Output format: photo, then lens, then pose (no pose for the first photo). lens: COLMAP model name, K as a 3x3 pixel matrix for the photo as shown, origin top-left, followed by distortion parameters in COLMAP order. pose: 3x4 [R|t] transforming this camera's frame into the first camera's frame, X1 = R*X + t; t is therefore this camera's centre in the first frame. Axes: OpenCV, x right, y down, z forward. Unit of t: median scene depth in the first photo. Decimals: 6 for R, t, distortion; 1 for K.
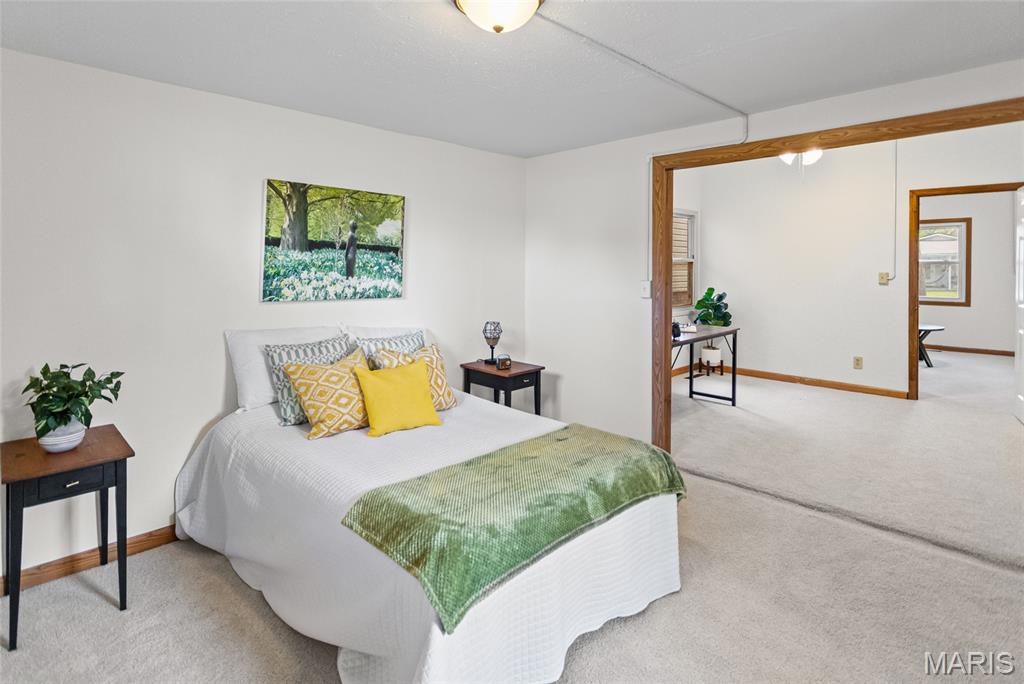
lens RADIAL K [[522.9, 0, 507.2], [0, 522.9, 270.5], [0, 0, 1]] dist [0.000552, 0.001193]
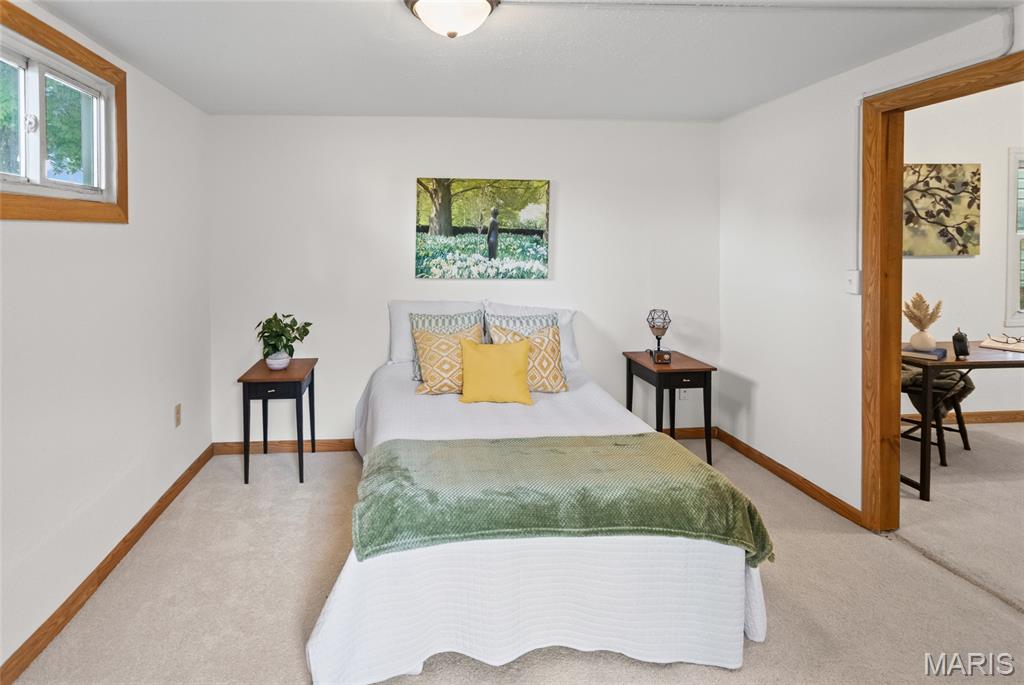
lens RADIAL K [[528.4, 0, 441.8], [0, 528.4, 252.3], [0, 0, 1]] dist [0.000098, 0.000450]
pose [[0.762598, 0.010904, -0.646781, 0.338707], [-0.001628, 0.999887, 0.014938, -0.017215], [0.646871, -0.010339, 0.762530, 0.080168]]
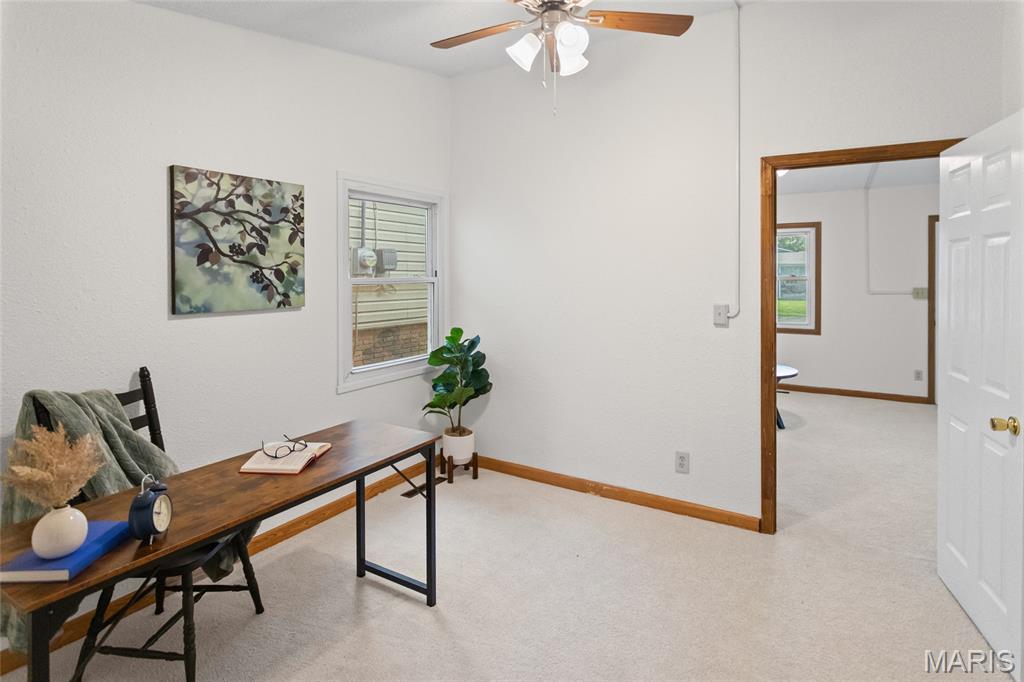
lens RADIAL K [[549.6, 0, 486.3], [0, 549.6, 274.3], [0, 0, 1]] dist [-0.001766, -0.000277]
pose [[0.977026, -0.000178, 0.213122, 0.608904], [0.002393, 0.999946, -0.010136, -0.040918], [-0.213109, 0.010413, 0.976973, 0.835962]]
